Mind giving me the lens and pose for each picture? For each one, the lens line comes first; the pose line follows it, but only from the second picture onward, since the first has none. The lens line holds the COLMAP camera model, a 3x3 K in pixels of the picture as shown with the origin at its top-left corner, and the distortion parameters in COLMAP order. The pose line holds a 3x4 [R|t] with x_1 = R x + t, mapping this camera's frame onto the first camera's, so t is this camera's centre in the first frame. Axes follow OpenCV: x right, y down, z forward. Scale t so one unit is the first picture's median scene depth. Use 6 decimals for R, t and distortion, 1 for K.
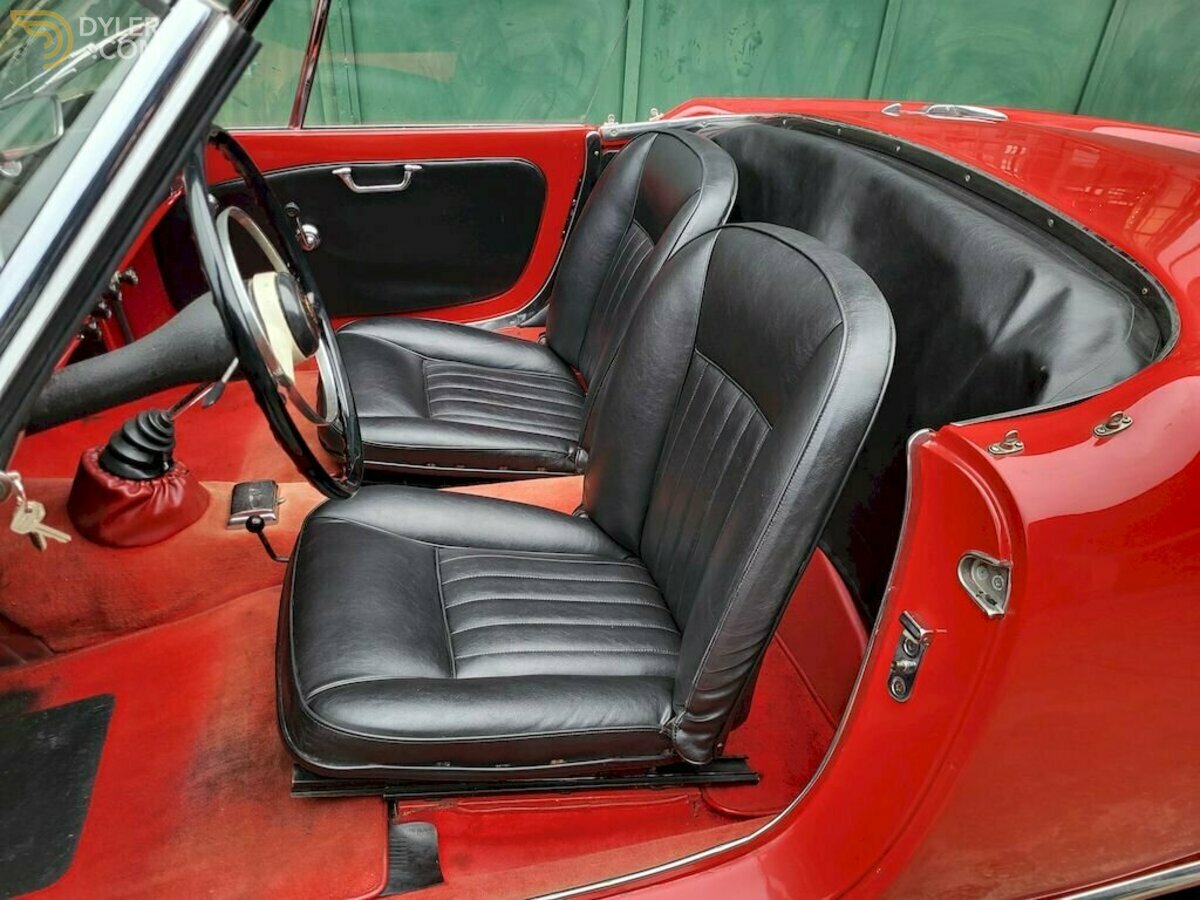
lens RADIAL K [[898.5, 0, 600.0], [0, 898.5, 450.0], [0, 0, 1]] dist [0.028124, -0.002454]
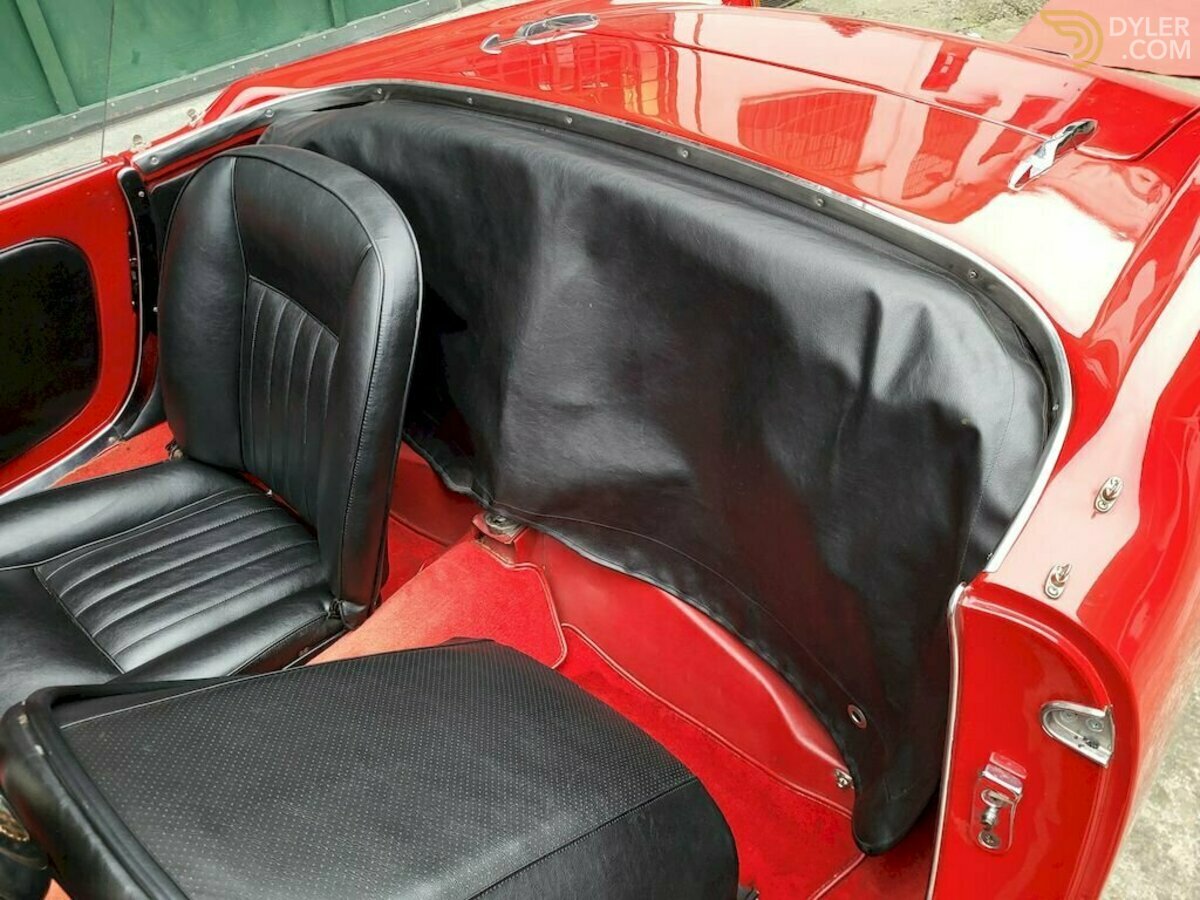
lens RADIAL K [[882.8, 0, 600.0], [0, 882.8, 450.0], [0, 0, 1]] dist [0.043390, -0.054281]
pose [[0.810172, -0.424709, 0.404035, -0.086069], [0.345079, 0.902716, 0.256953, -0.218263], [-0.473859, -0.068752, 0.877913, 0.213631]]
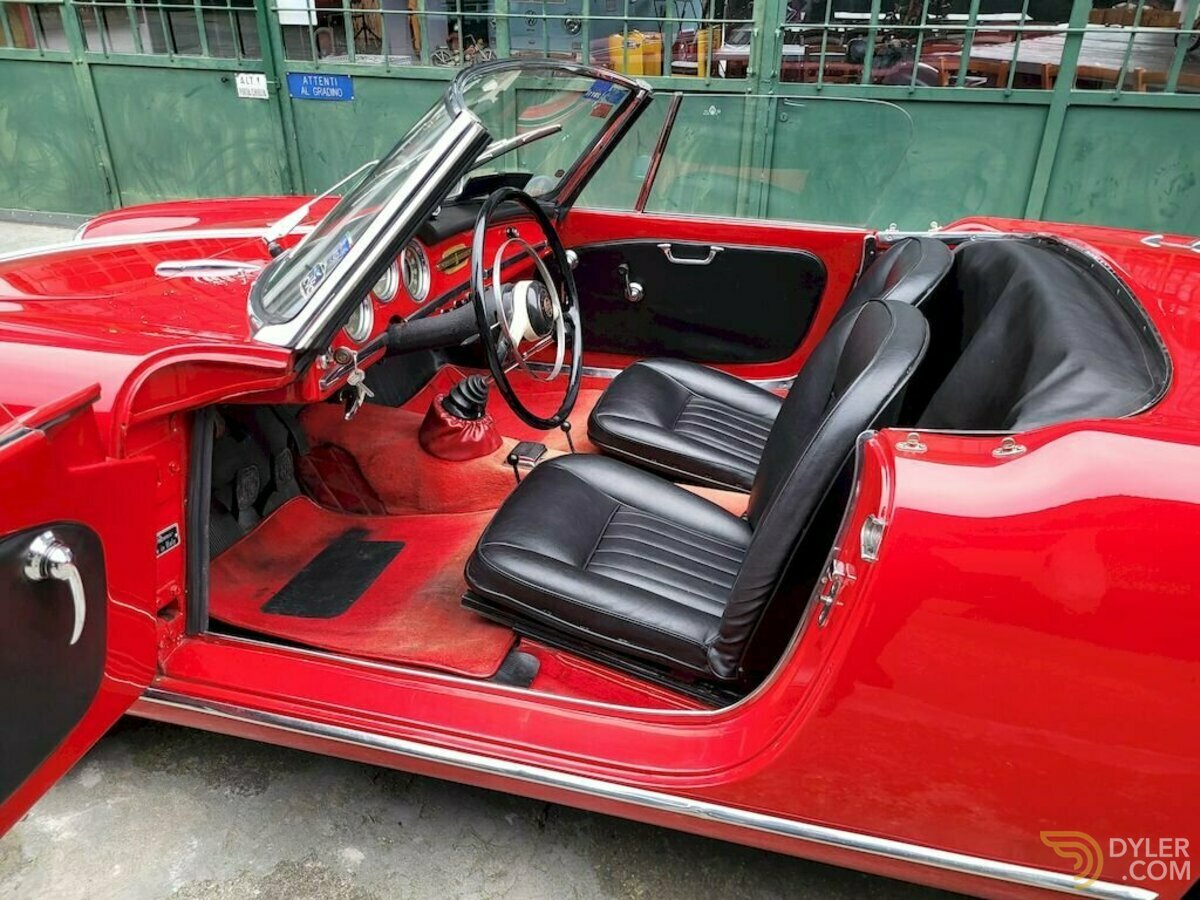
lens RADIAL K [[882.8, 0, 600.0], [0, 882.8, 450.0], [0, 0, 1]] dist [0.043390, -0.054281]
pose [[0.878697, 0.196981, -0.434845, 0.259198], [-0.245114, 0.967824, -0.056891, 0.081474], [0.409647, 0.156577, 0.898706, -0.168095]]
